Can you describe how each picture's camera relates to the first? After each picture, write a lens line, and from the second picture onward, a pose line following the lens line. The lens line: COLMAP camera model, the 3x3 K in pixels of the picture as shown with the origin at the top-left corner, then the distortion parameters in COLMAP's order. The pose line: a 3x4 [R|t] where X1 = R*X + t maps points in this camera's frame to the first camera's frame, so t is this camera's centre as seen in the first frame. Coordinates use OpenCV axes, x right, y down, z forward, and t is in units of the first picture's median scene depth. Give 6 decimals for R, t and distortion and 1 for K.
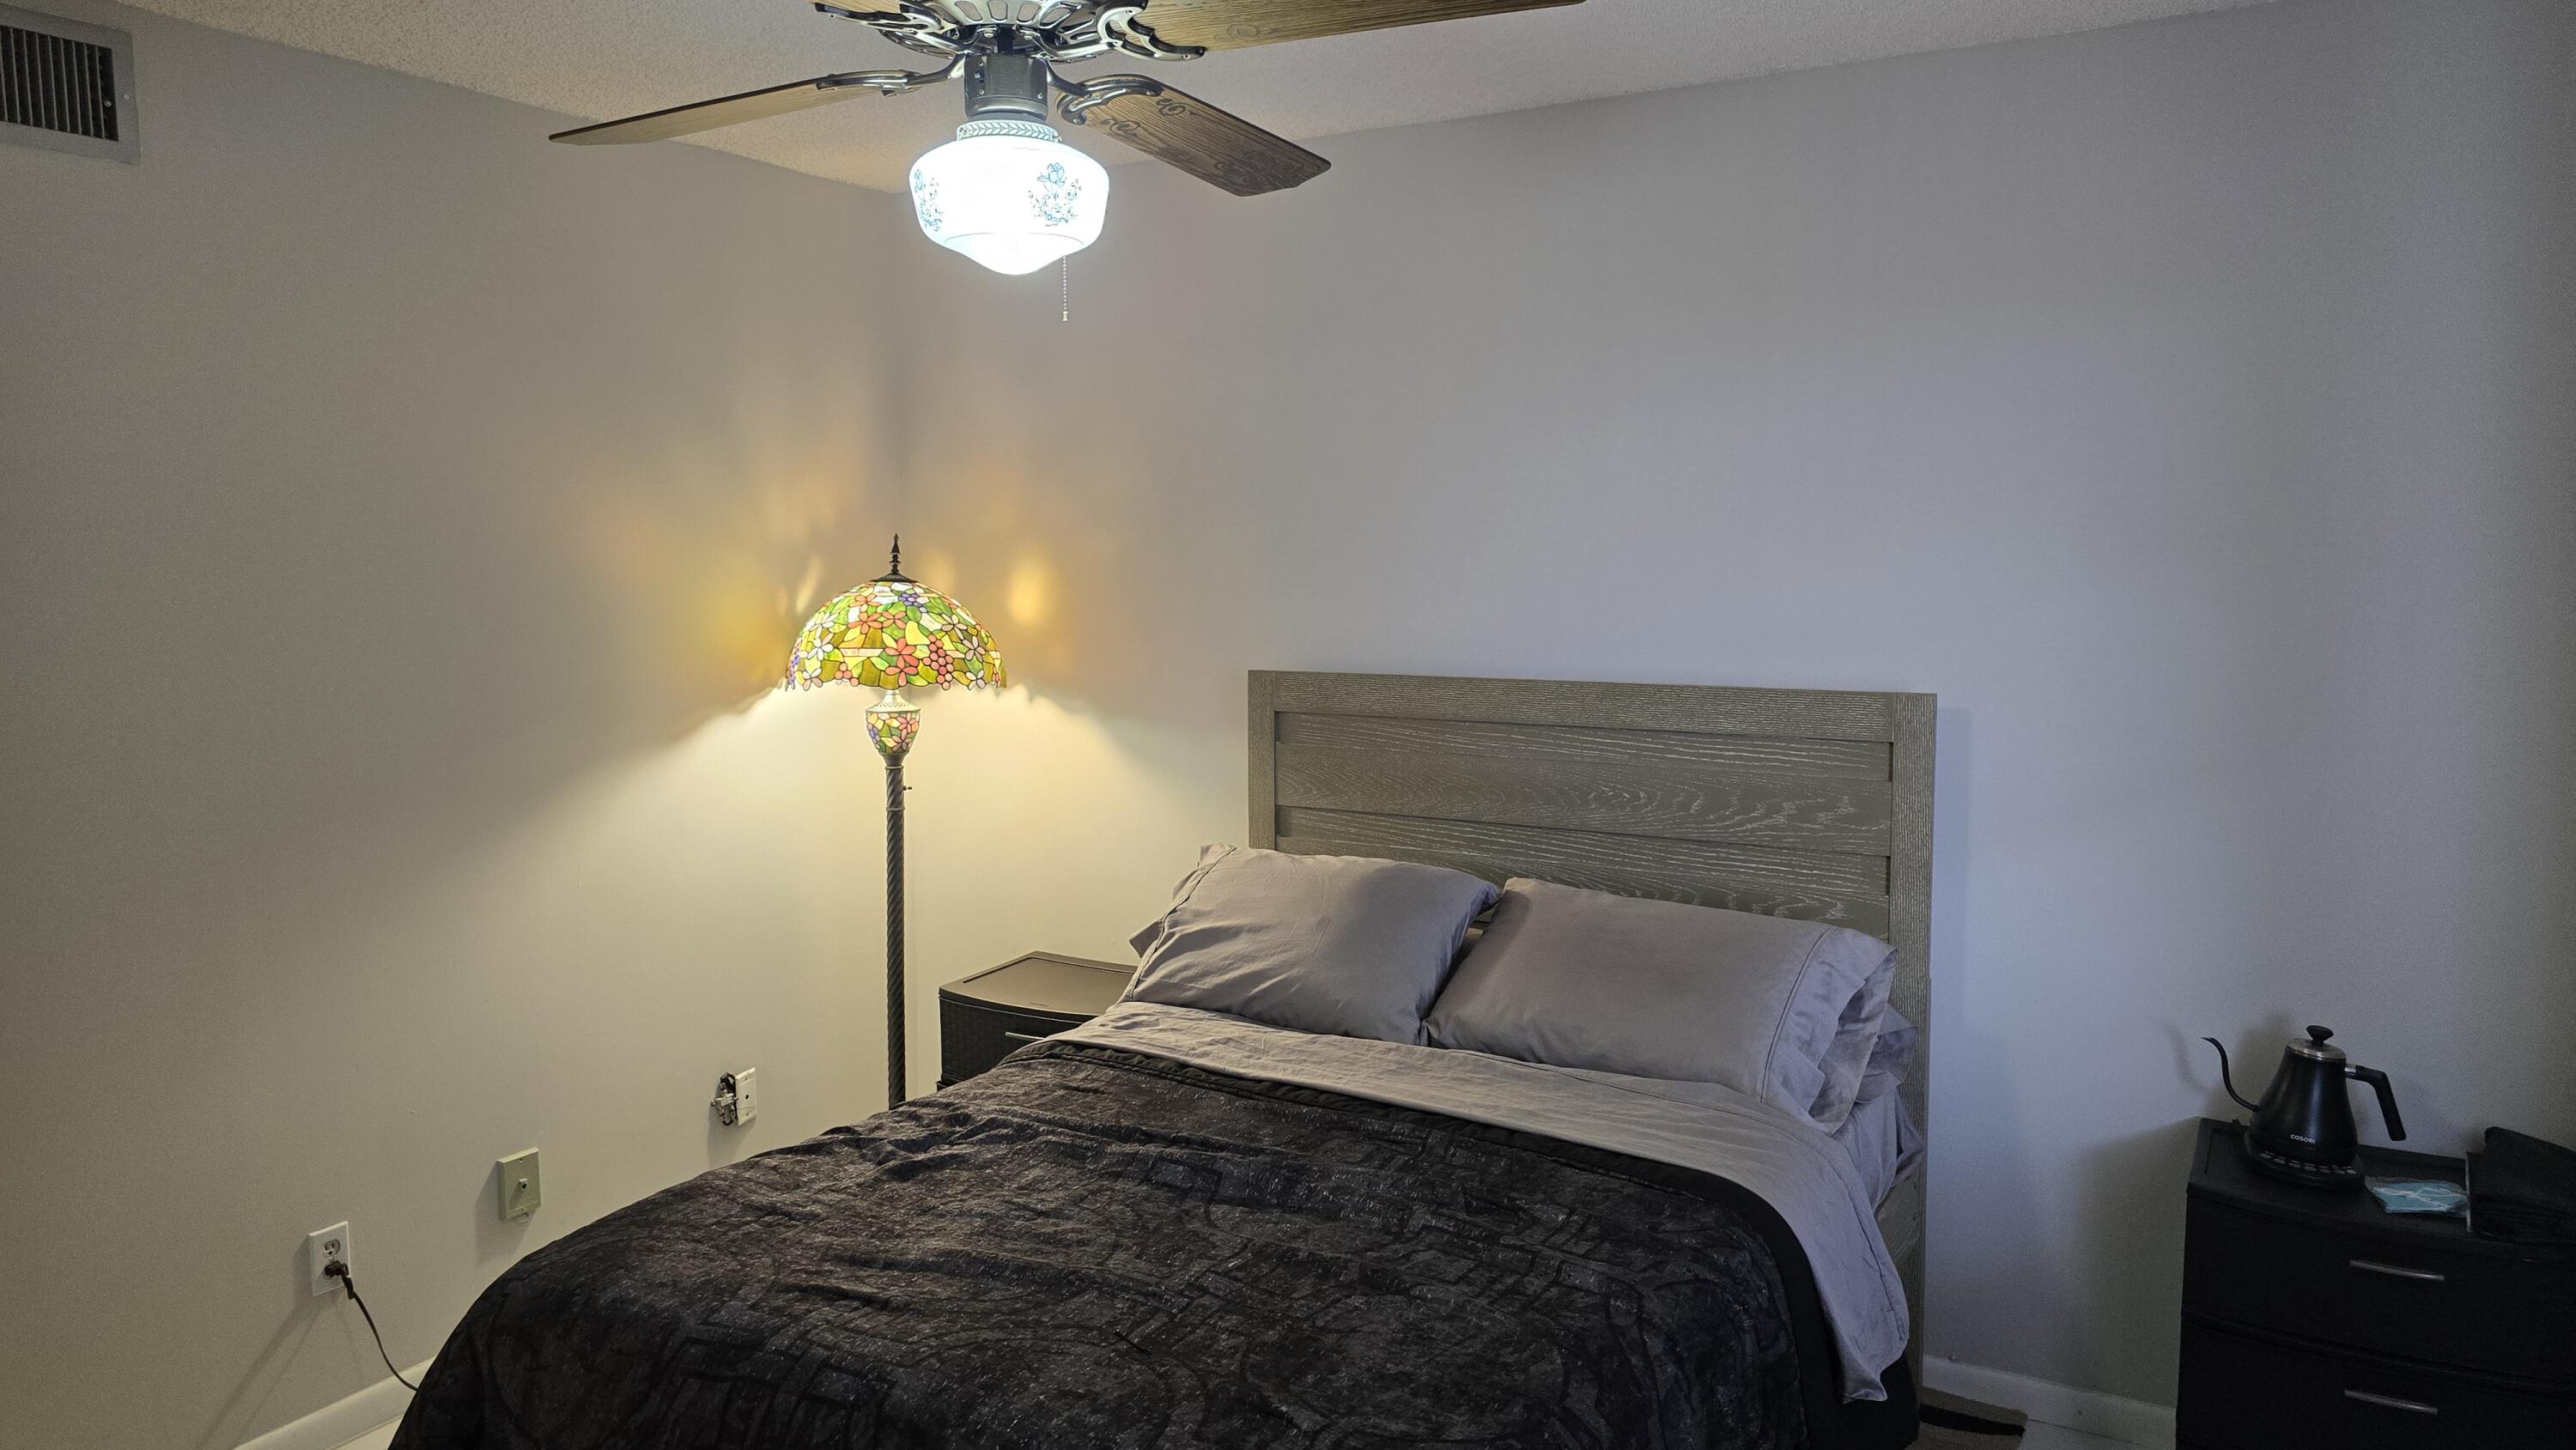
lens RADIAL K [[1751.4, 0, 1266.5], [0, 1751.4, 688.6], [0, 0, 1]] dist [0.096653, -0.089311]
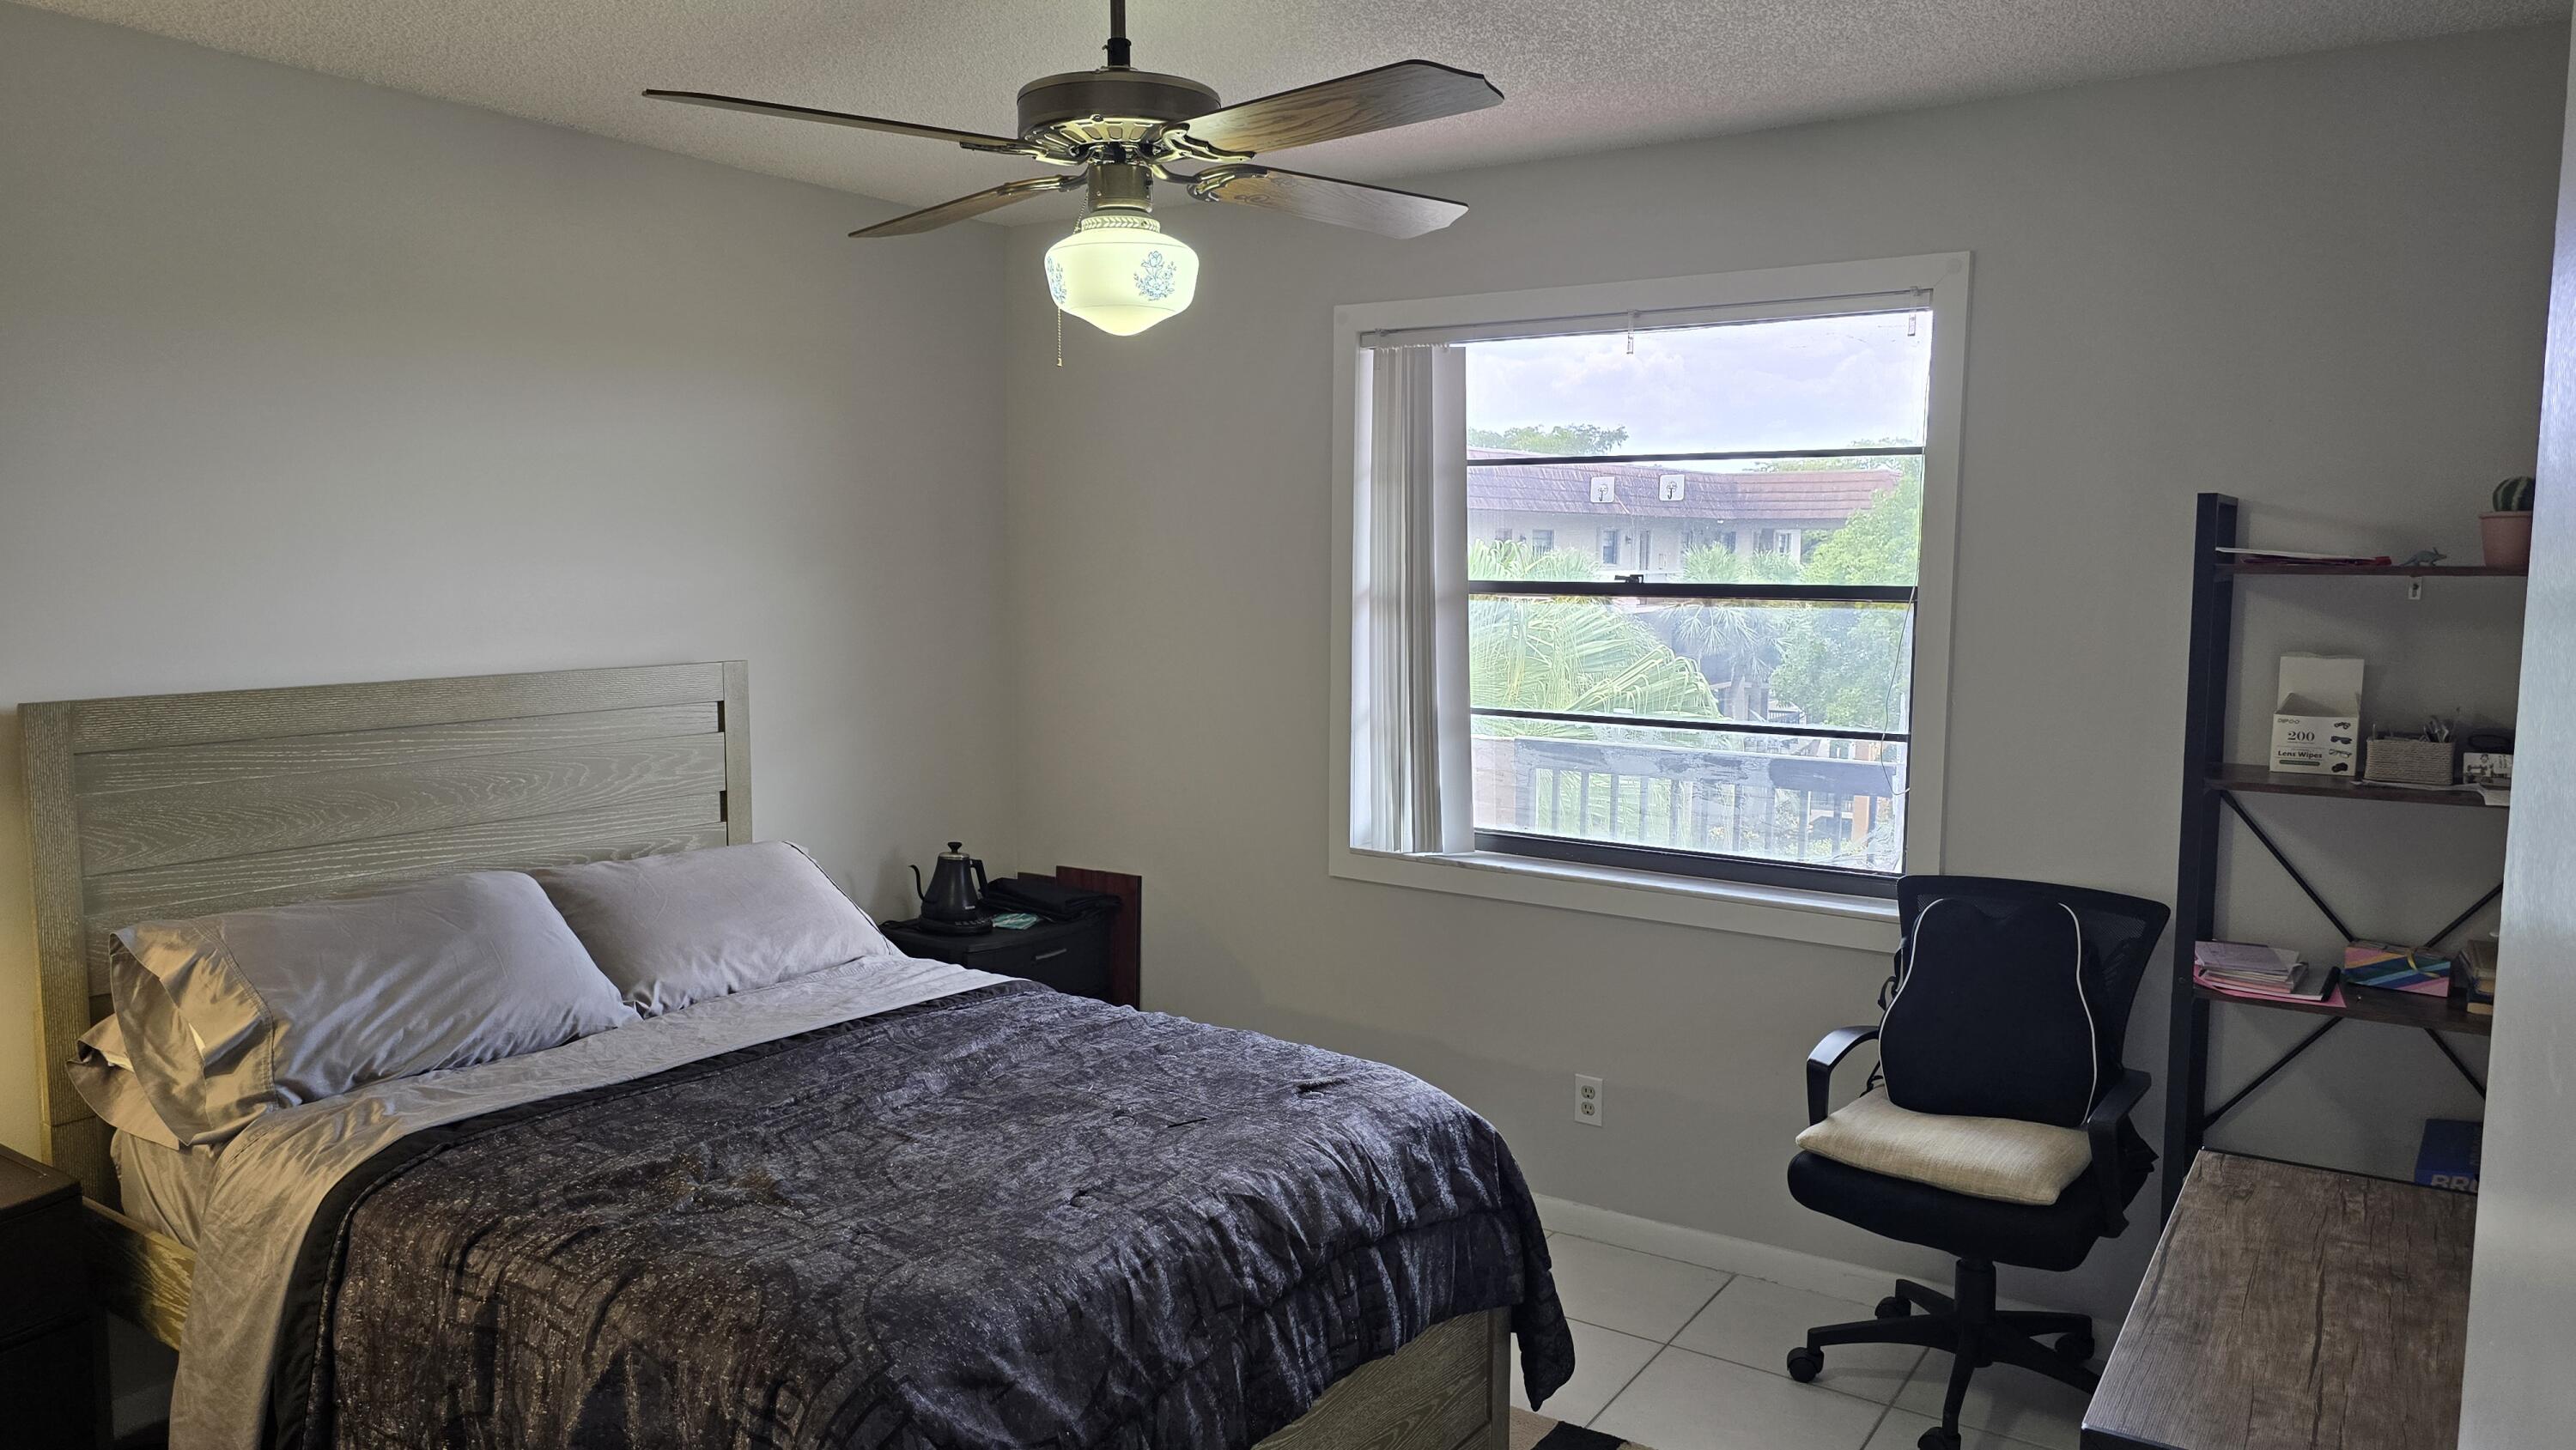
lens RADIAL K [[1763.4, 0, 1288.0], [0, 1763.4, 725.0], [0, 0, 1]] dist [0.084299, -0.094709]
pose [[0.056575, -0.090661, 0.994273, -0.887595], [0.075850, 0.993381, 0.086264, -0.031869], [-0.995513, 0.070535, 0.063077, 0.512541]]
